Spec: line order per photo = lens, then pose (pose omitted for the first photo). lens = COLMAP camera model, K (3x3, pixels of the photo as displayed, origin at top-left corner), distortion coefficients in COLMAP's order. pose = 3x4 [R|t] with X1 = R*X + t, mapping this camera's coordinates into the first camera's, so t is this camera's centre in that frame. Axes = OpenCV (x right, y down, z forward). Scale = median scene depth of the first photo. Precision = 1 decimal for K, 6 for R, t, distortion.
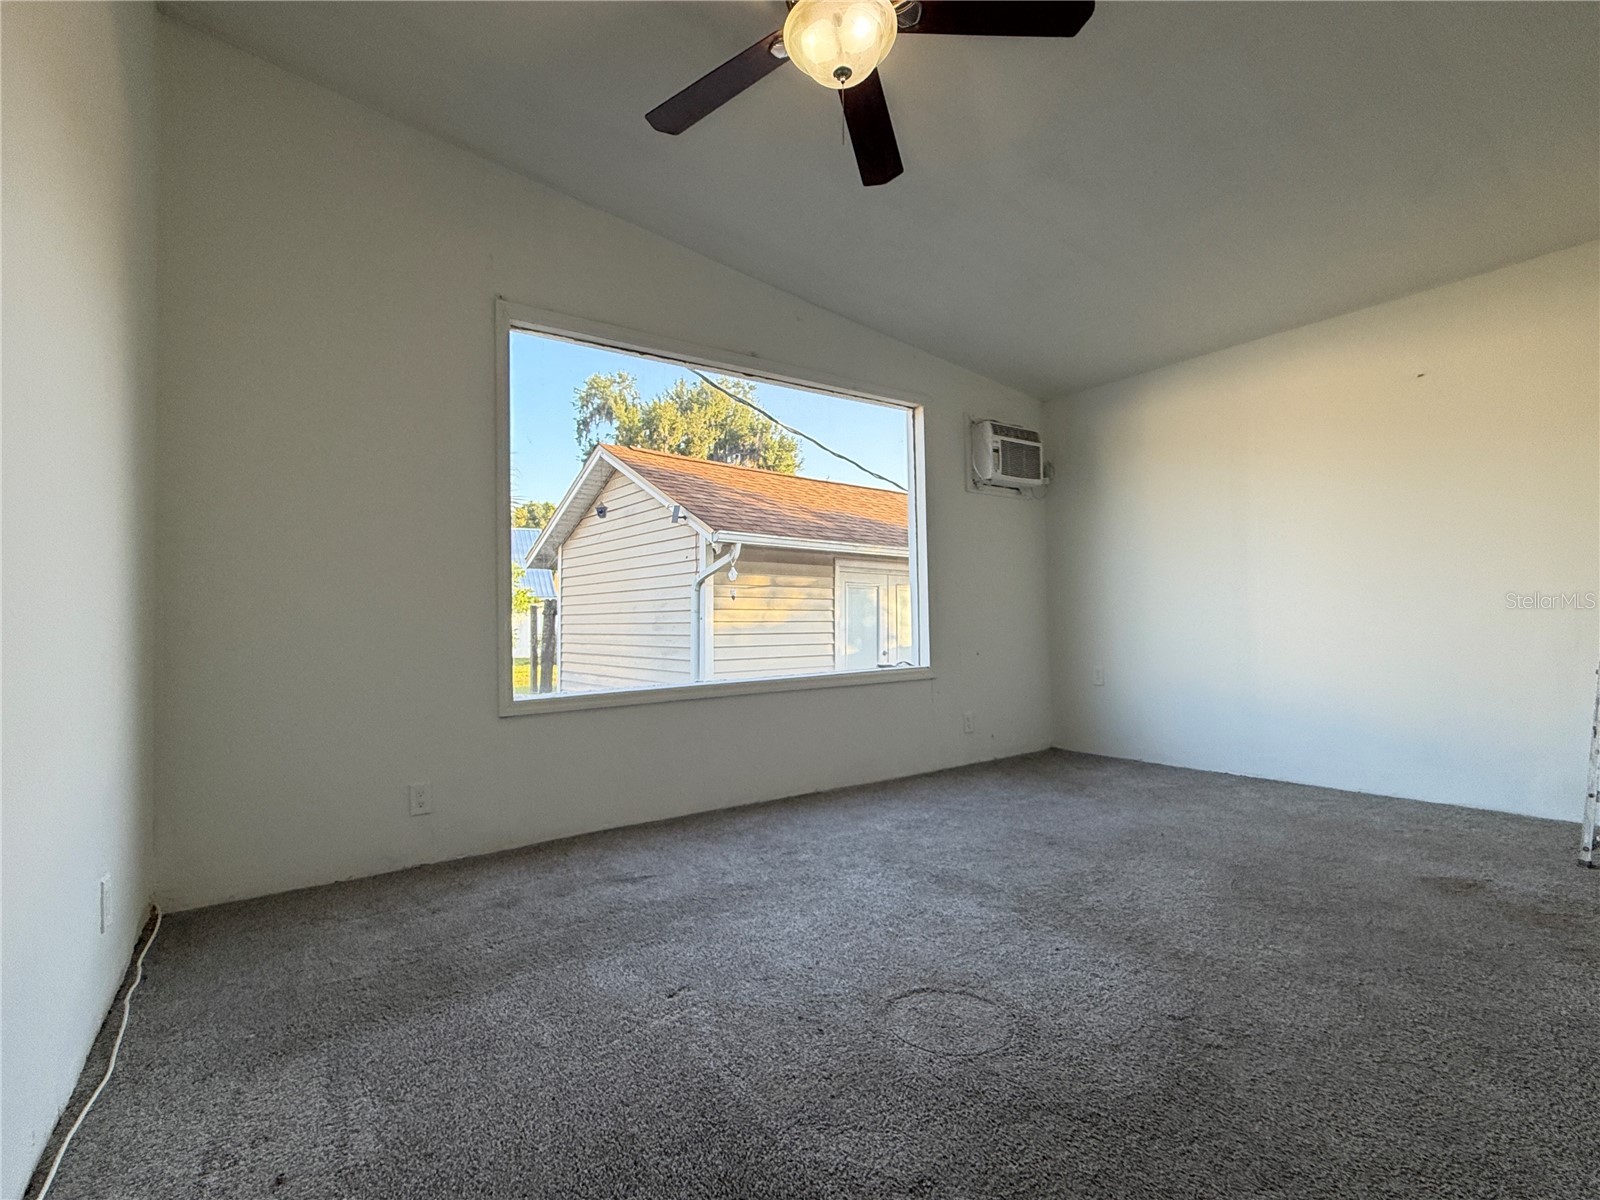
lens RADIAL K [[737.8, 0, 802.0], [0, 737.8, 602.4], [0, 0, 1]] dist [-0.000254, 0.000831]
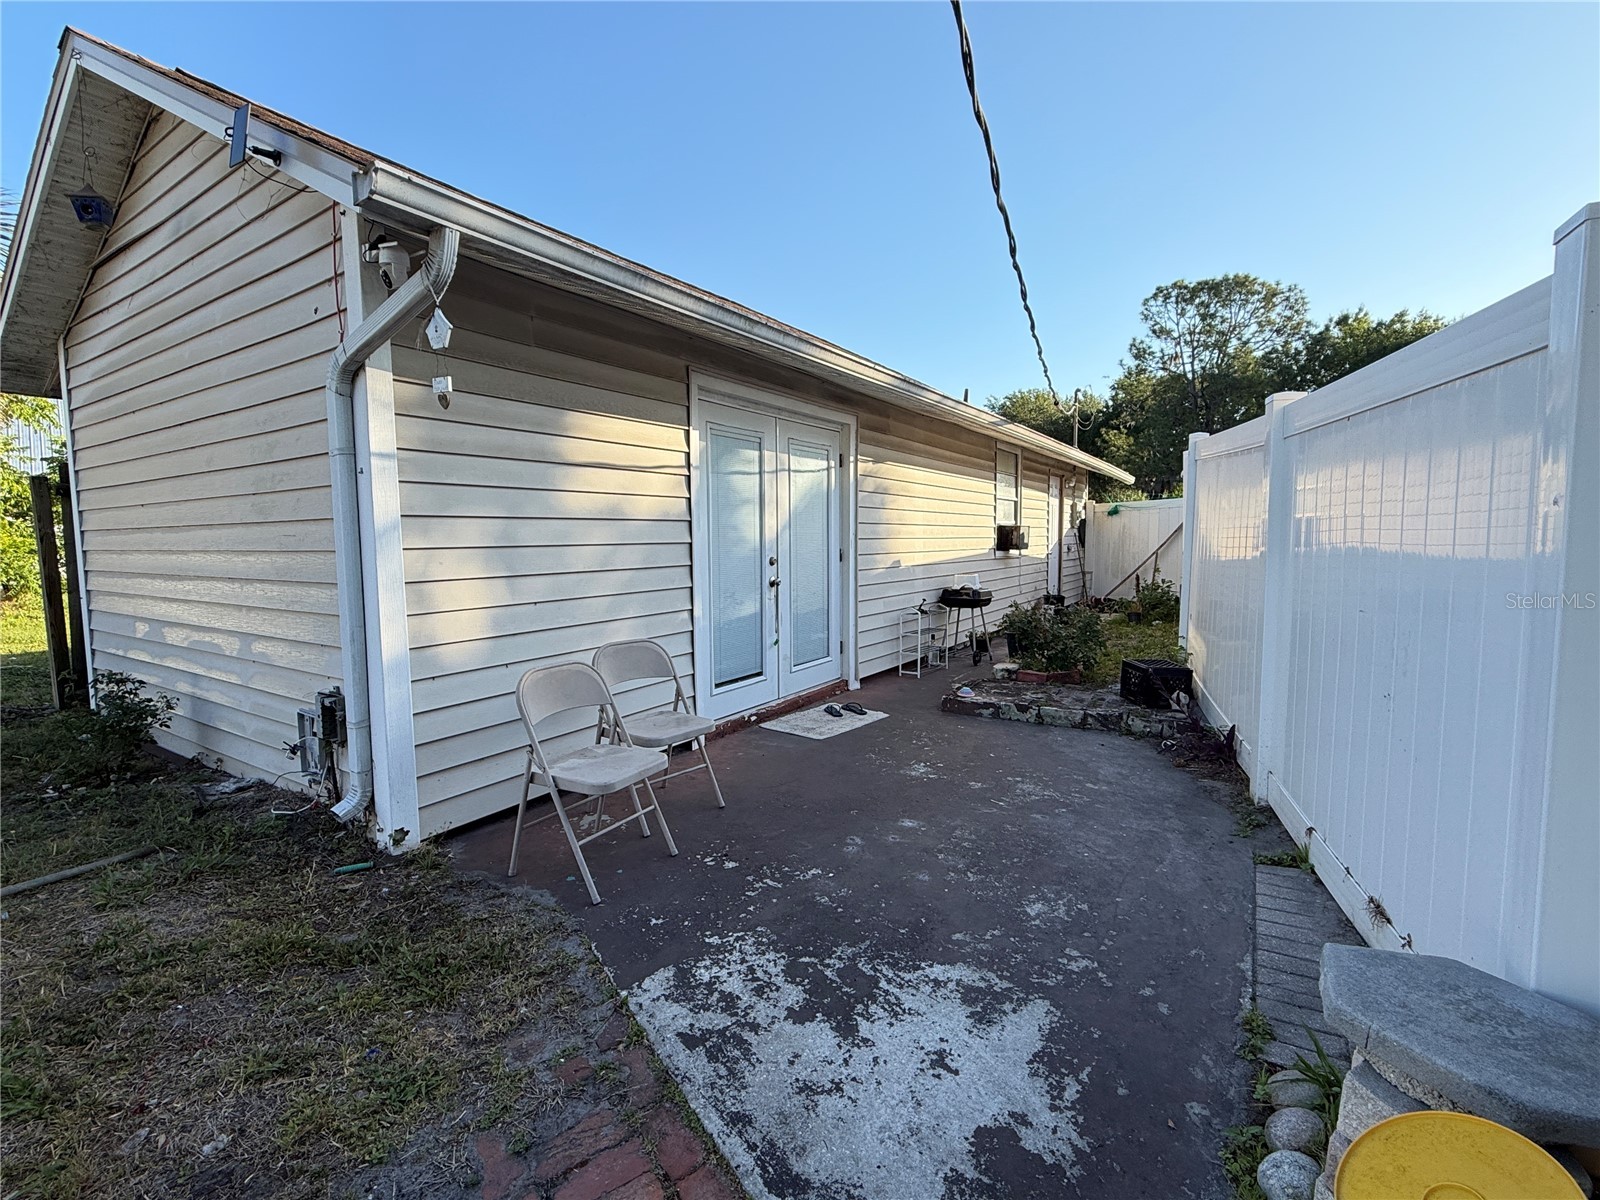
lens RADIAL K [[737.8, 0, 802.0], [0, 737.8, 602.4], [0, 0, 1]] dist [-0.000254, 0.000831]
pose [[0.959074, -0.026570, 0.281907, -0.030713], [-0.003736, 0.994314, 0.106425, 0.049365], [-0.283132, -0.103122, 0.953521, 0.595968]]
